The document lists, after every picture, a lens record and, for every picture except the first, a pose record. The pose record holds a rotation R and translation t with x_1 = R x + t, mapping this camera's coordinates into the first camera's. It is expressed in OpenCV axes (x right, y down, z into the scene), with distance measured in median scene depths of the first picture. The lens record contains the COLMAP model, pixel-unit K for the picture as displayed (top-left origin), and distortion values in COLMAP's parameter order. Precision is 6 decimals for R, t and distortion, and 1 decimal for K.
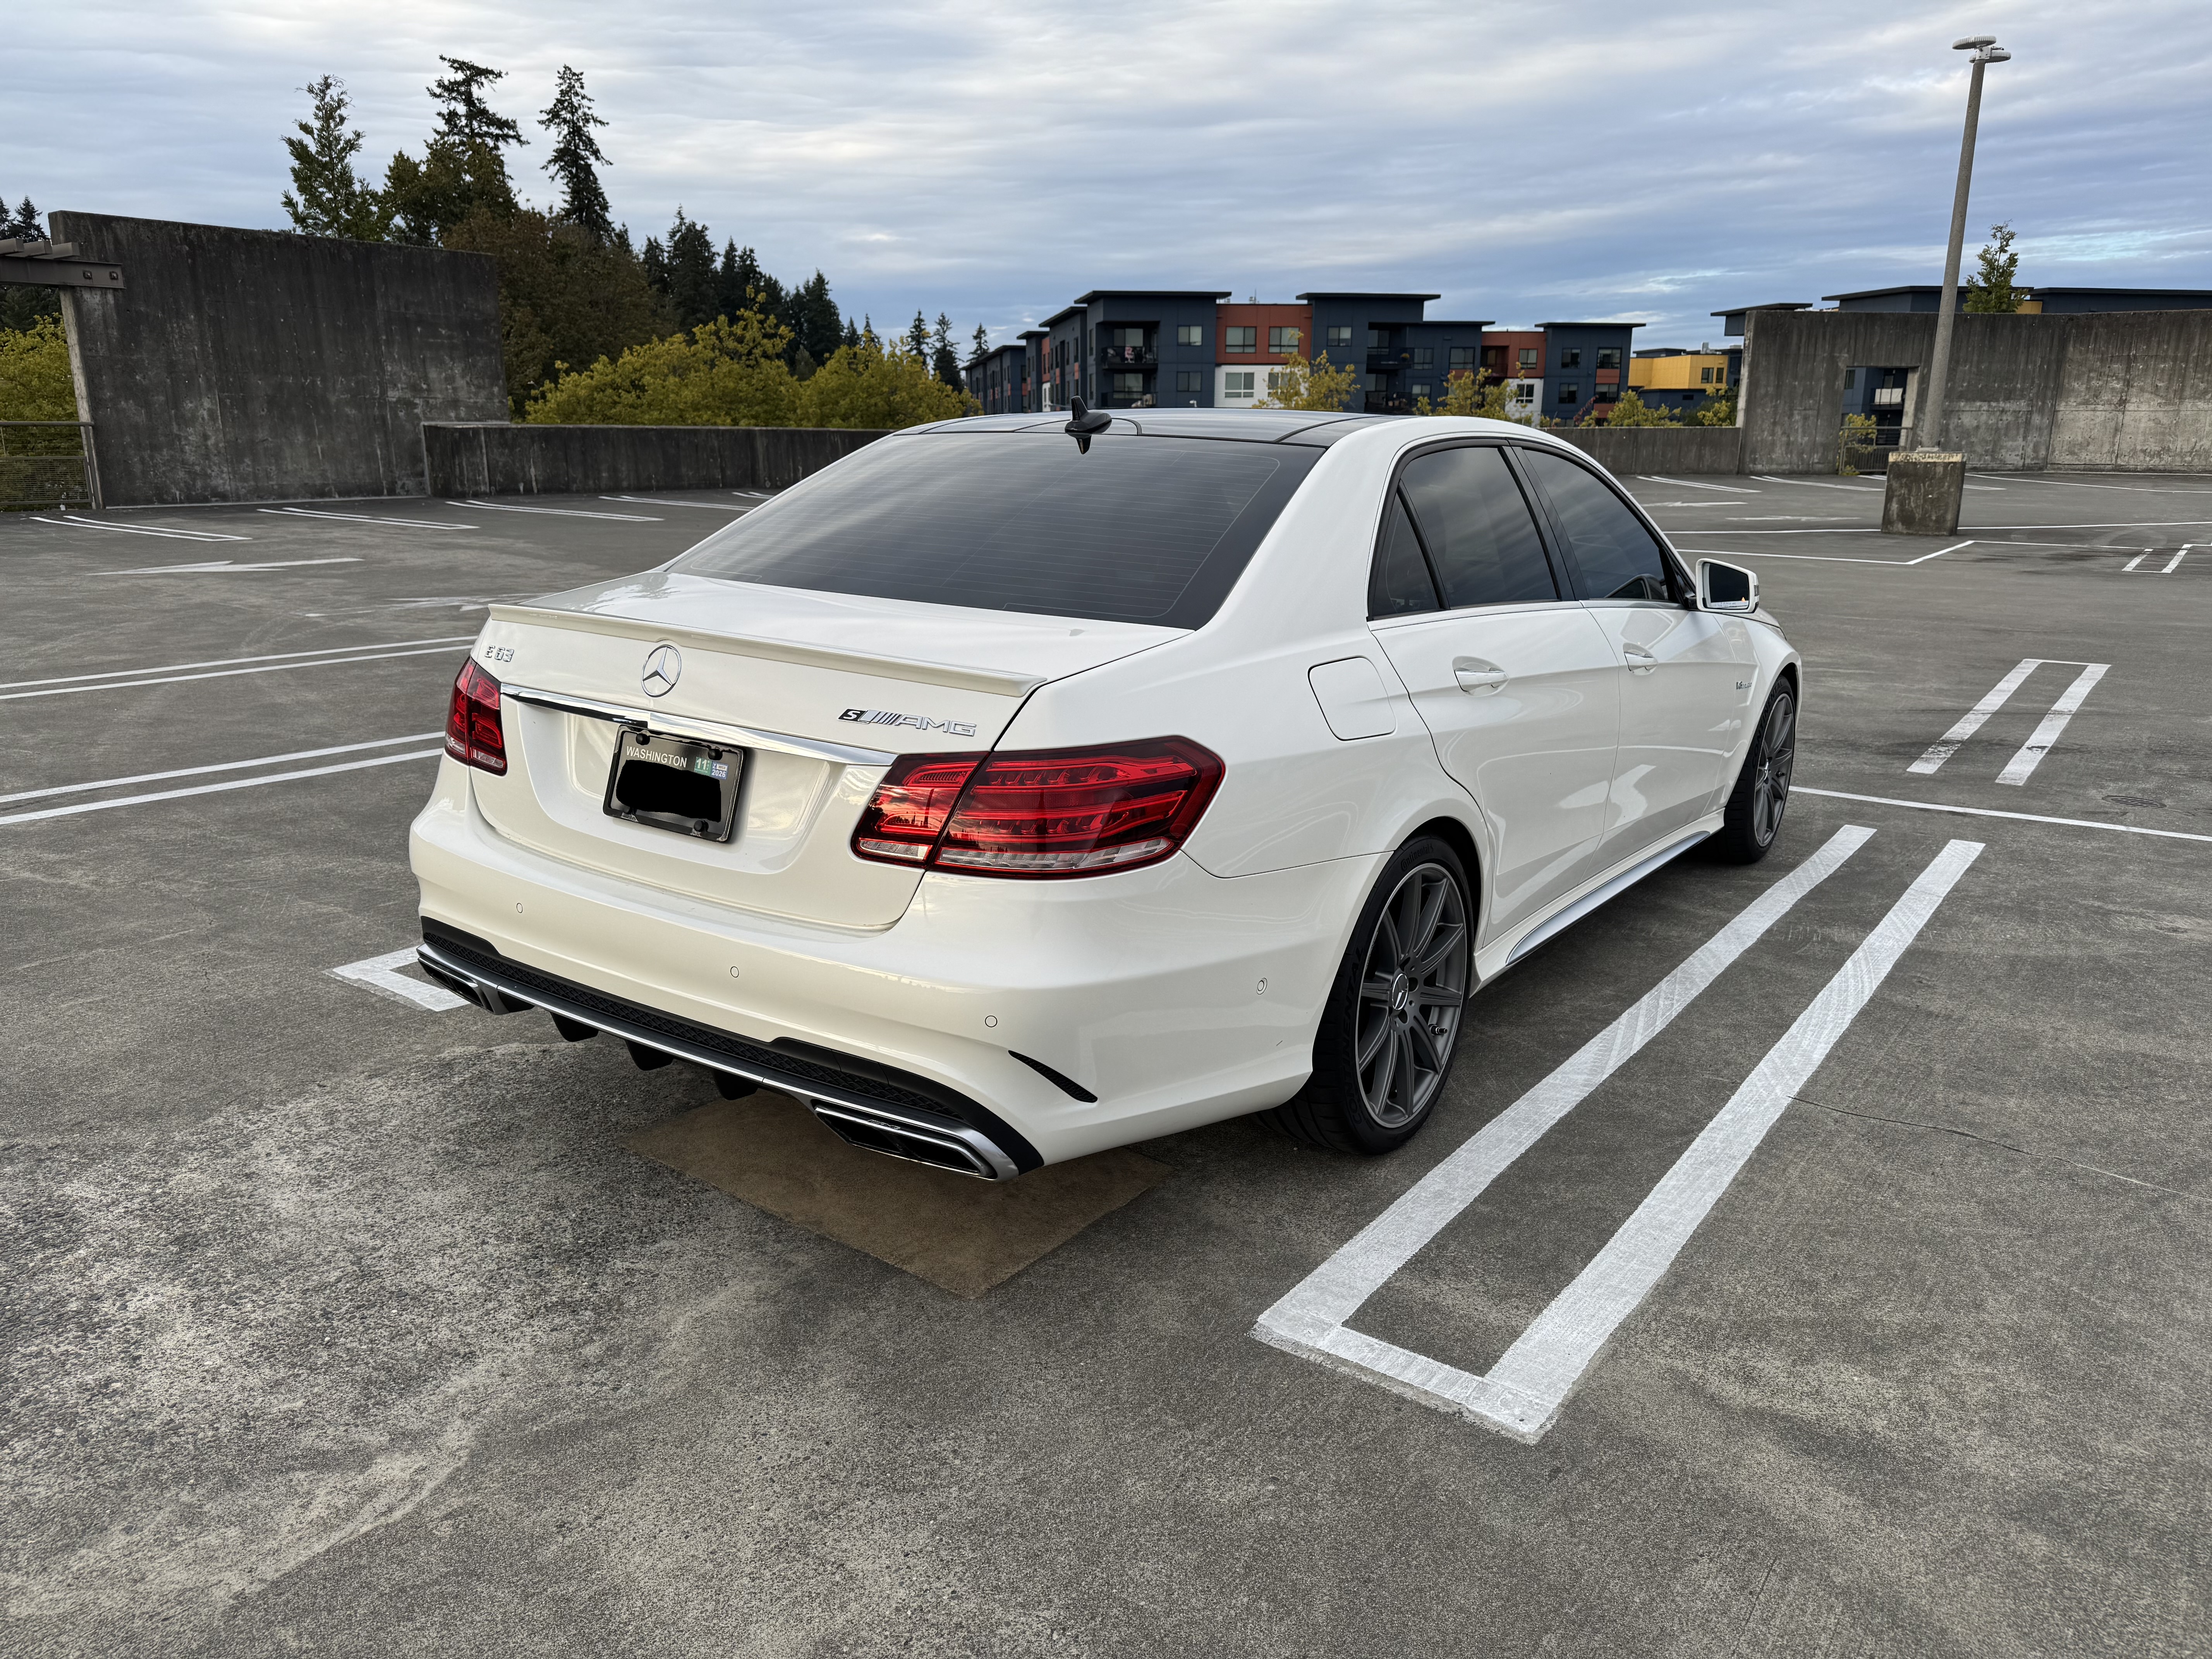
lens RADIAL K [[1548.7, 0, 1106.0], [0, 1548.7, 829.5], [0, 0, 1]] dist [0.040892, -0.034563]
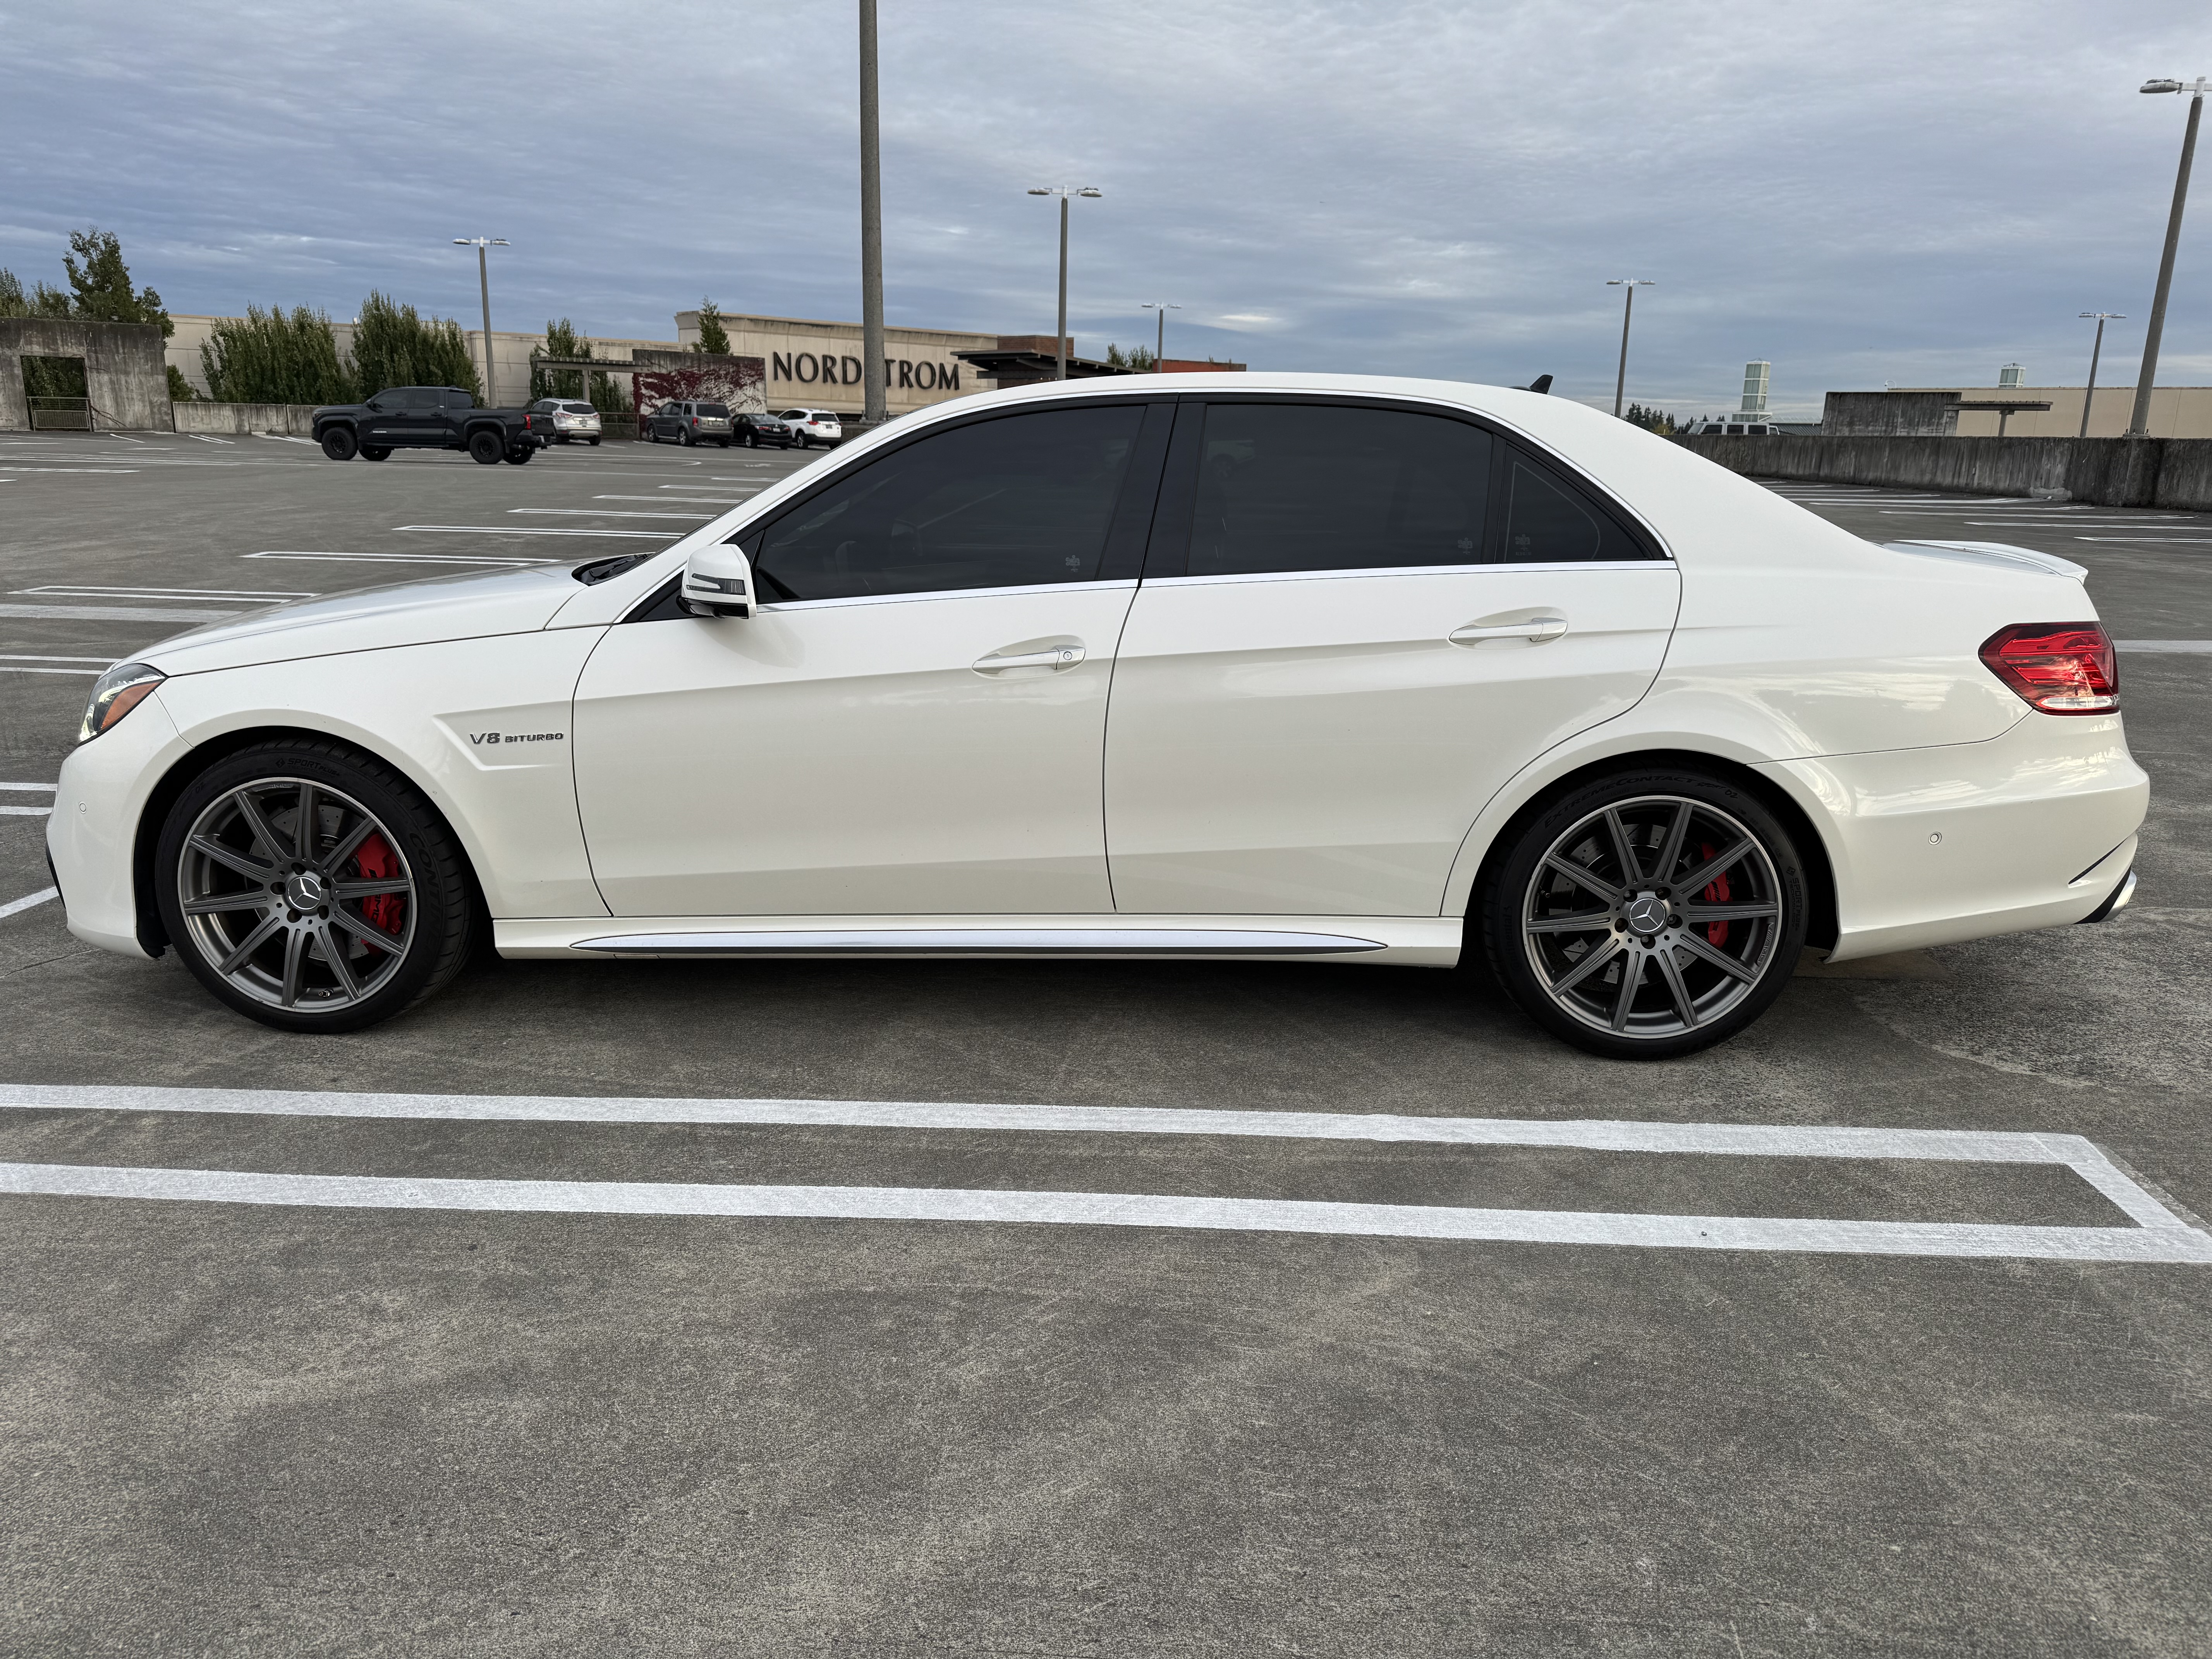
lens RADIAL K [[1544.8, 0, 1104.3], [0, 1544.8, 885.3], [0, 0, 1]] dist [0.028887, -0.032446]
pose [[-0.534775, -0.250500, 0.807010, -0.125129], [0.187656, 0.895991, 0.402473, -0.067001], [-0.823894, 0.366673, -0.432146, 0.277211]]
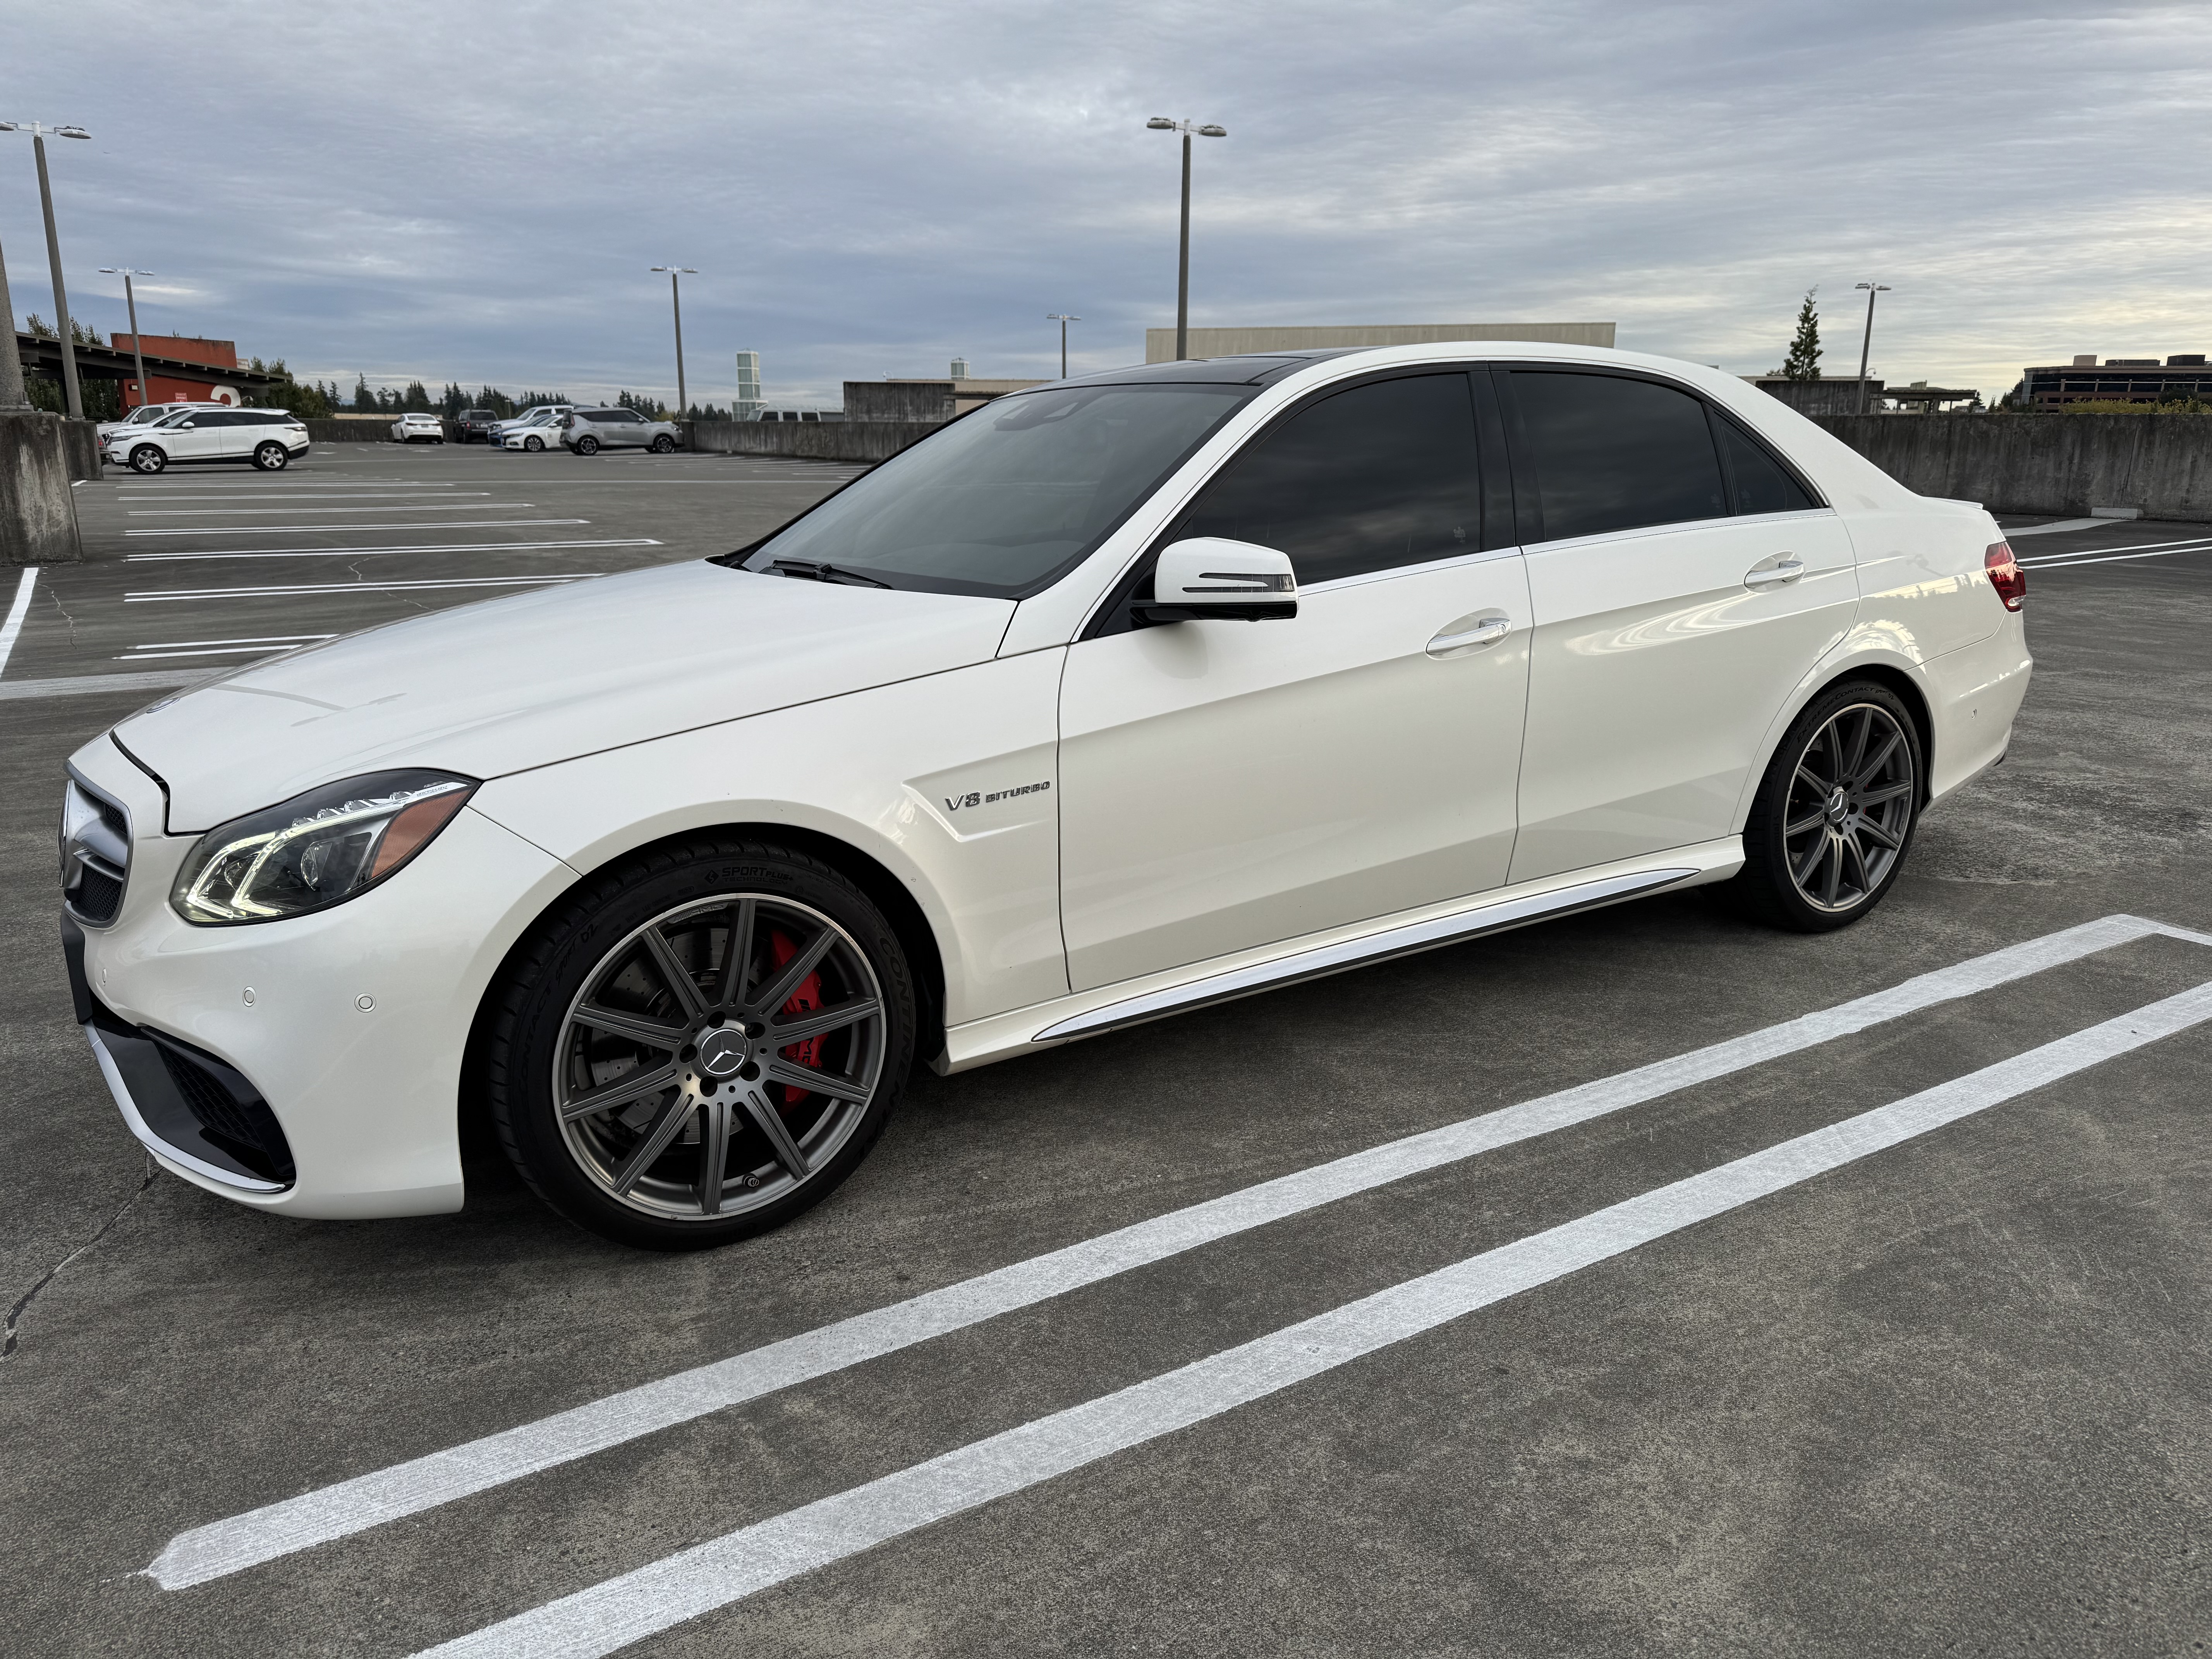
lens RADIAL K [[1544.8, 0, 1104.3], [0, 1544.8, 885.3], [0, 0, 1]] dist [0.028887, -0.032446]
pose [[-0.920584, -0.118283, 0.372202, -0.028366], [0.086947, 0.867043, 0.490588, -0.080822], [-0.380743, 0.483989, -0.787902, 0.343932]]
